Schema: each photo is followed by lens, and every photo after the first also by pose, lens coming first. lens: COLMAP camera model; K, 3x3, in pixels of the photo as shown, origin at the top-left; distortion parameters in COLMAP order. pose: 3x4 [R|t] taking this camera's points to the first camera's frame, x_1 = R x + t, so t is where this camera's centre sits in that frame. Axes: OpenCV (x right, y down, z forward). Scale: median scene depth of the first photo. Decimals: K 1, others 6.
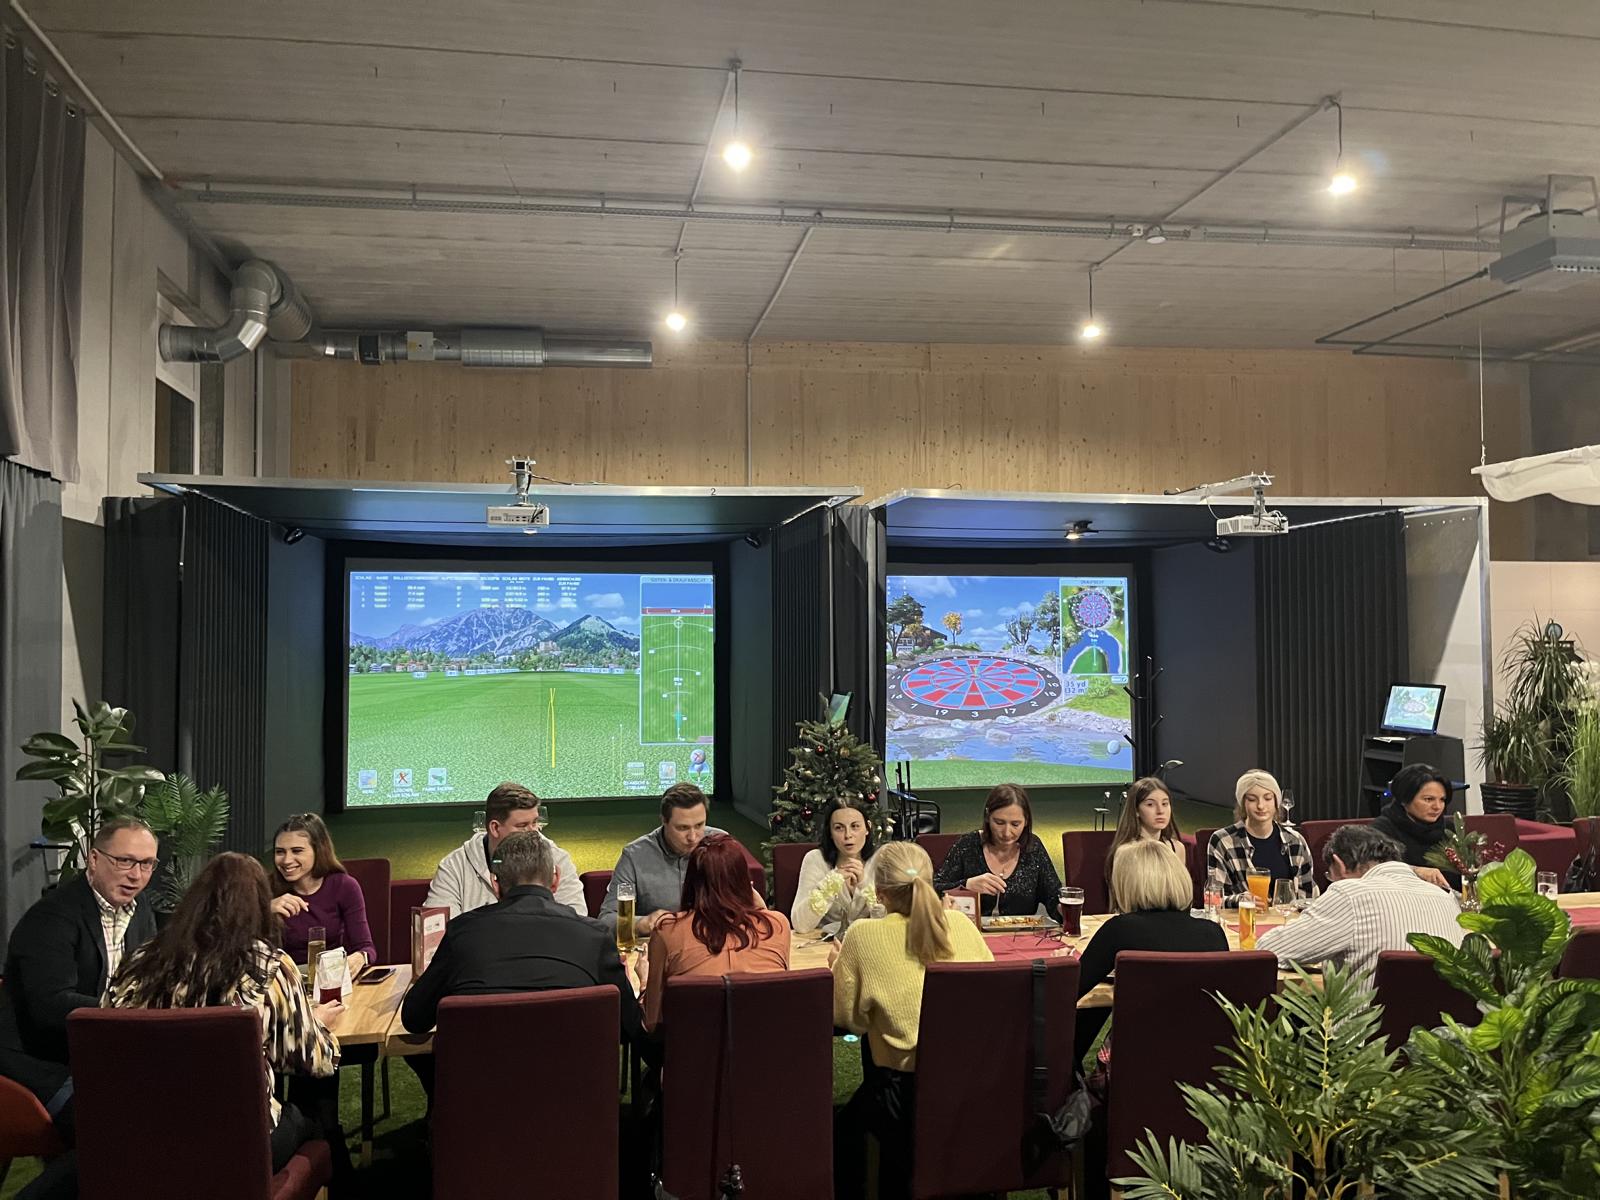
lens RADIAL K [[1198.6, 0, 784.9], [0, 1198.6, 598.5], [0, 0, 1]] dist [0.053466, -0.077227]
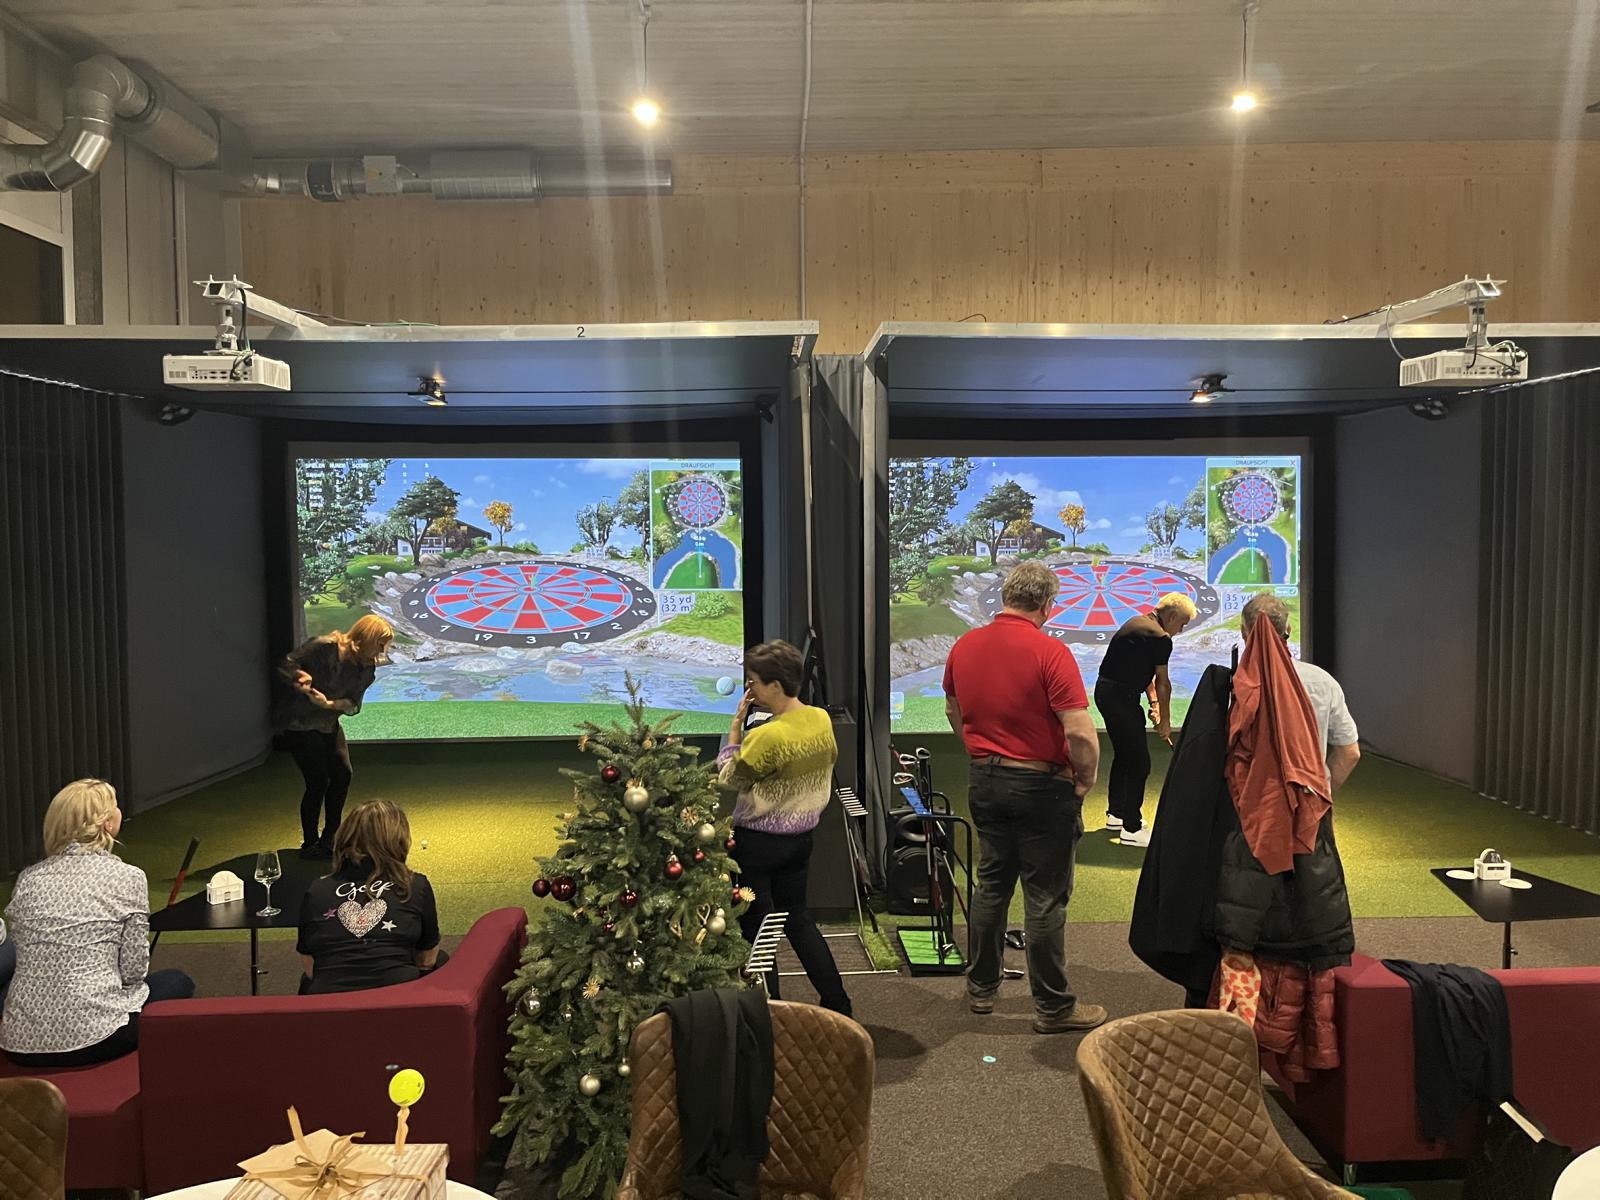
lens RADIAL K [[1198.6, 0, 810.2], [0, 1198.6, 586.4], [0, 0, 1]] dist [0.053466, -0.077227]
pose [[0.989300, 0.005895, -0.145776, 0.102652], [0.007042, 0.996089, 0.088074, -0.005257], [0.145725, -0.088158, 0.985389, 0.233018]]
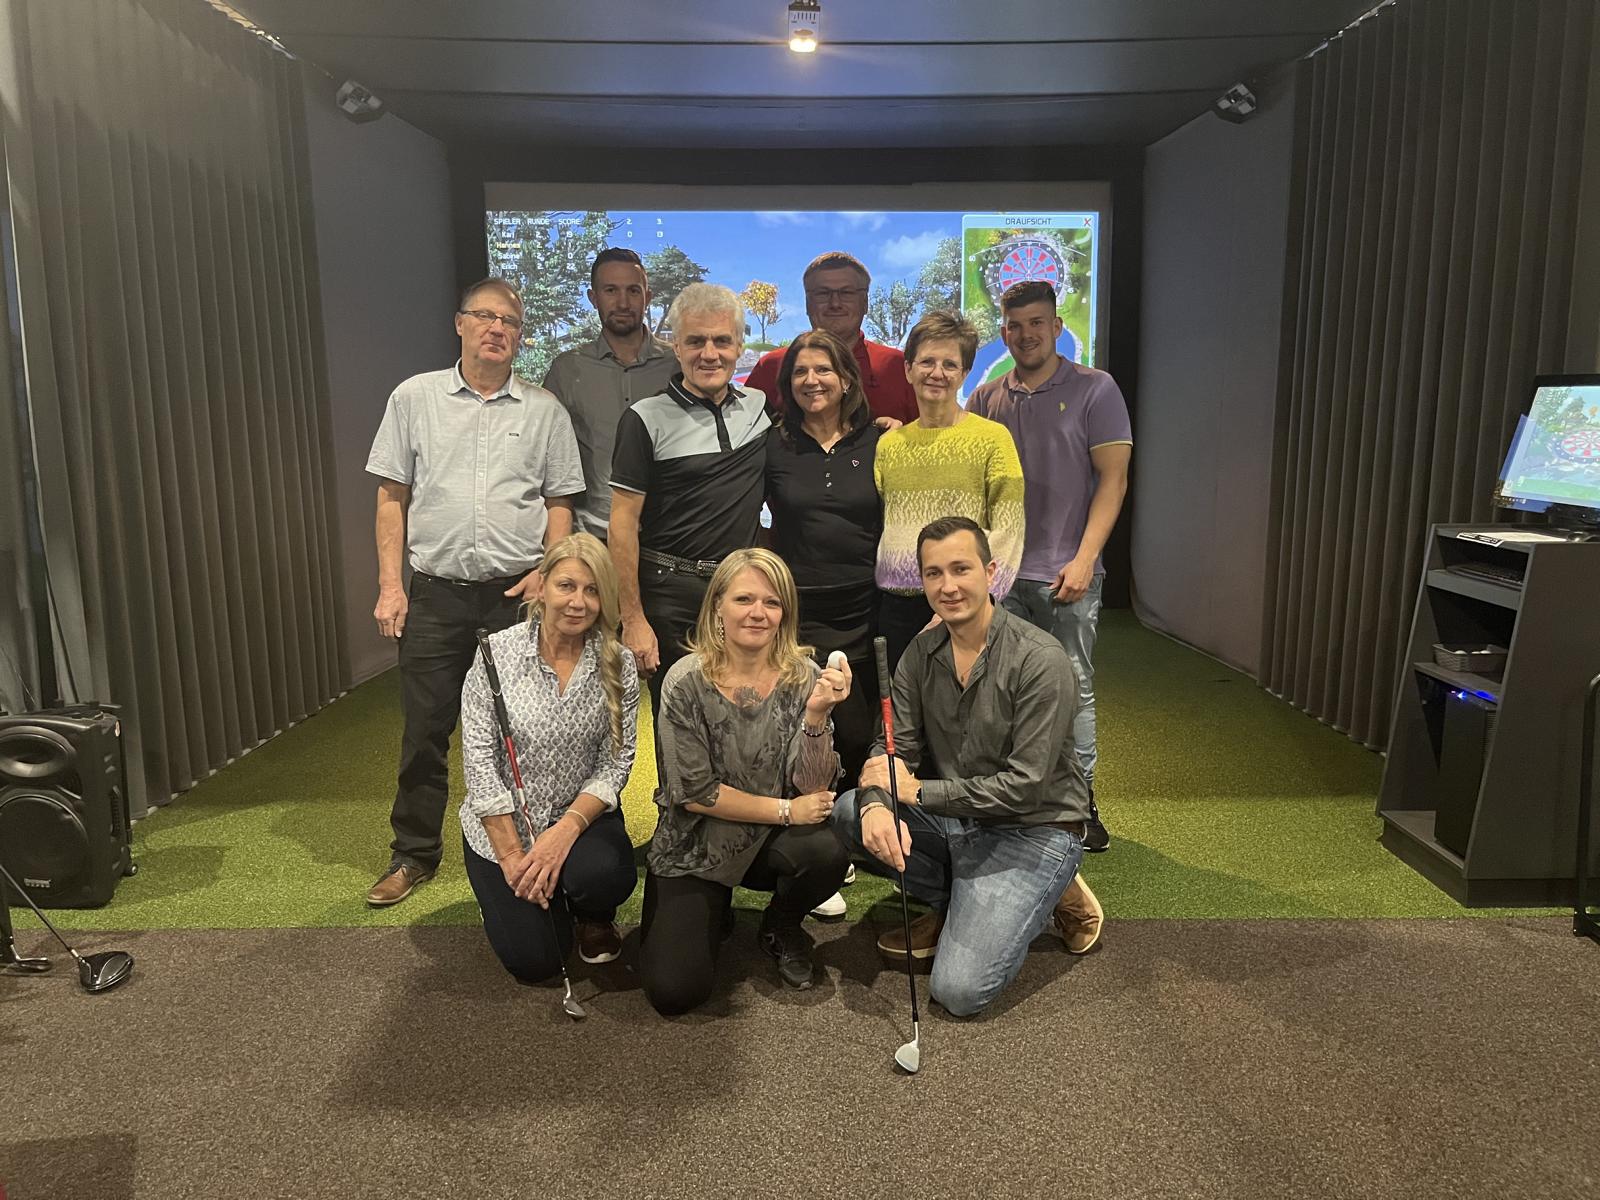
lens RADIAL K [[1198.6, 0, 807.7], [0, 1198.6, 604.3], [0, 0, 1]] dist [0.053466, -0.077227]
pose [[0.985265, 0.029606, -0.168453, 0.280077], [0.004443, 0.980141, 0.198253, 0.050473], [0.170977, -0.196081, 0.965567, 0.483726]]
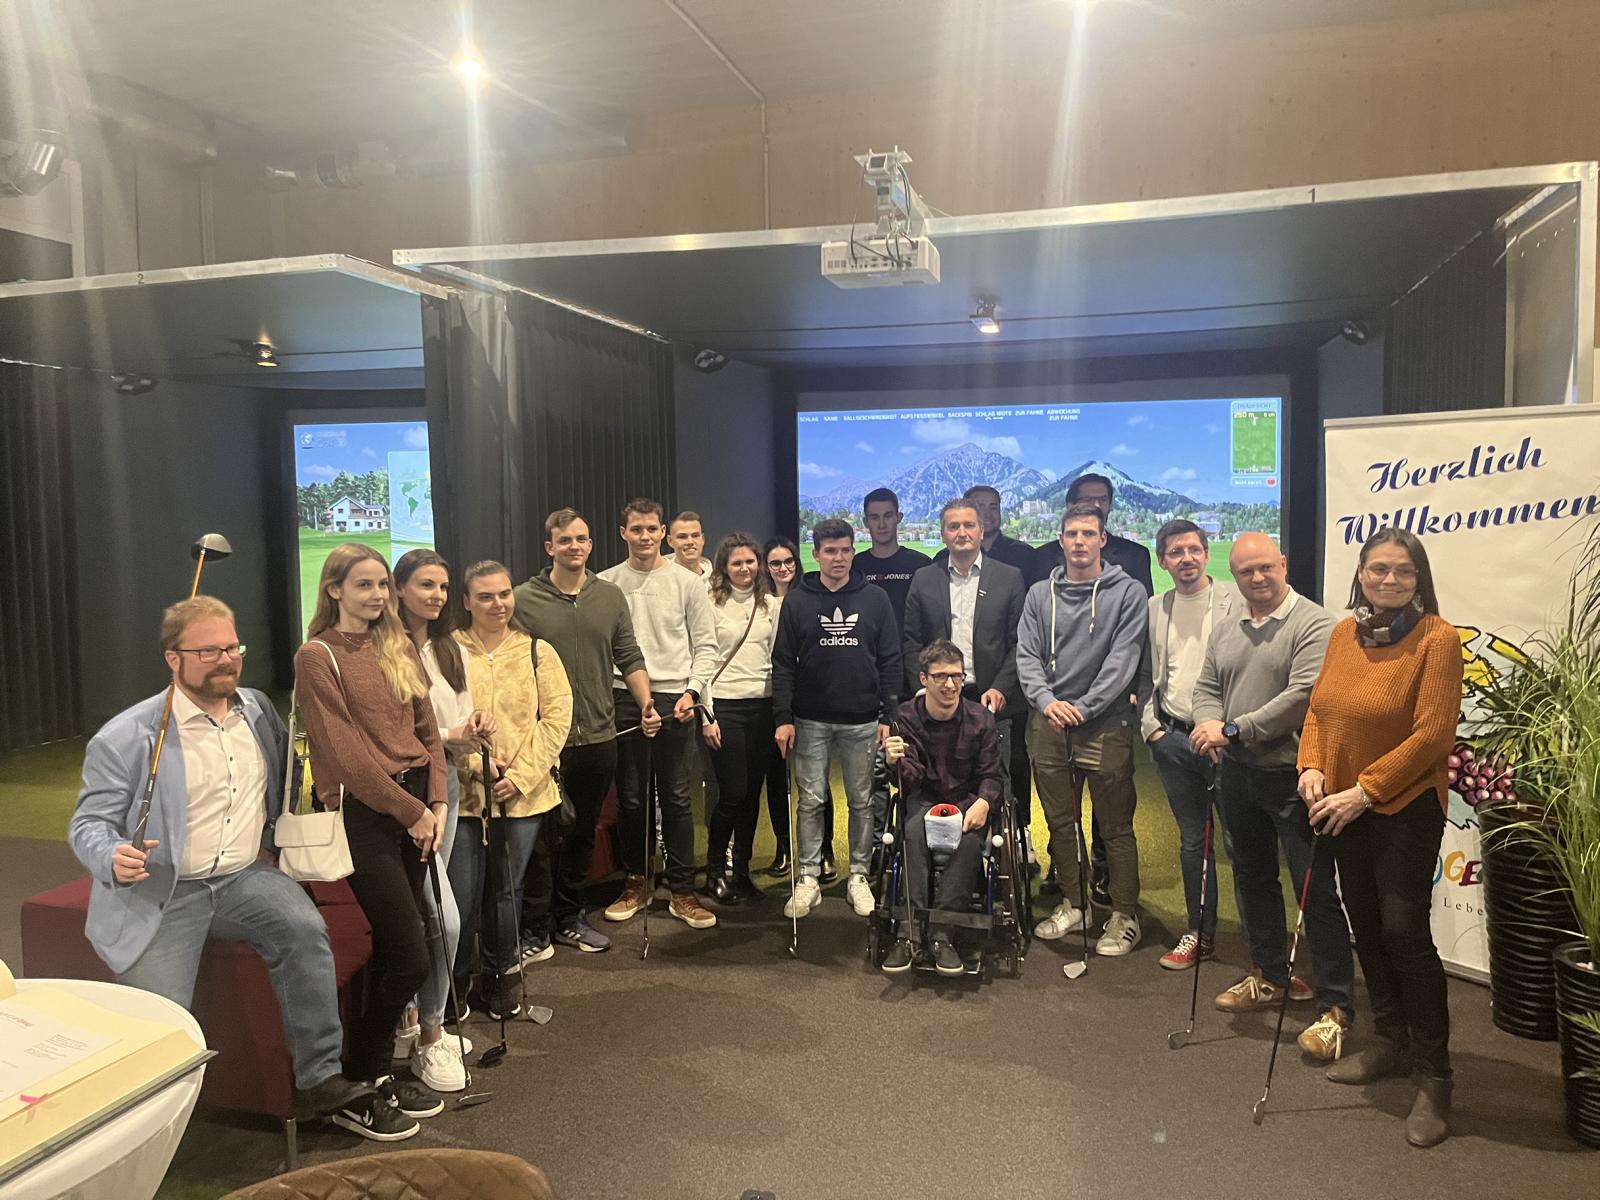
lens RADIAL K [[1198.6, 0, 813.4], [0, 1198.6, 606.7], [0, 0, 1]] dist [0.053466, -0.077227]
pose [[0.899428, 0.032704, -0.435845, 0.381123], [0.019721, 0.993144, 0.115218, 0.015719], [0.436625, -0.112225, 0.892617, 0.341073]]
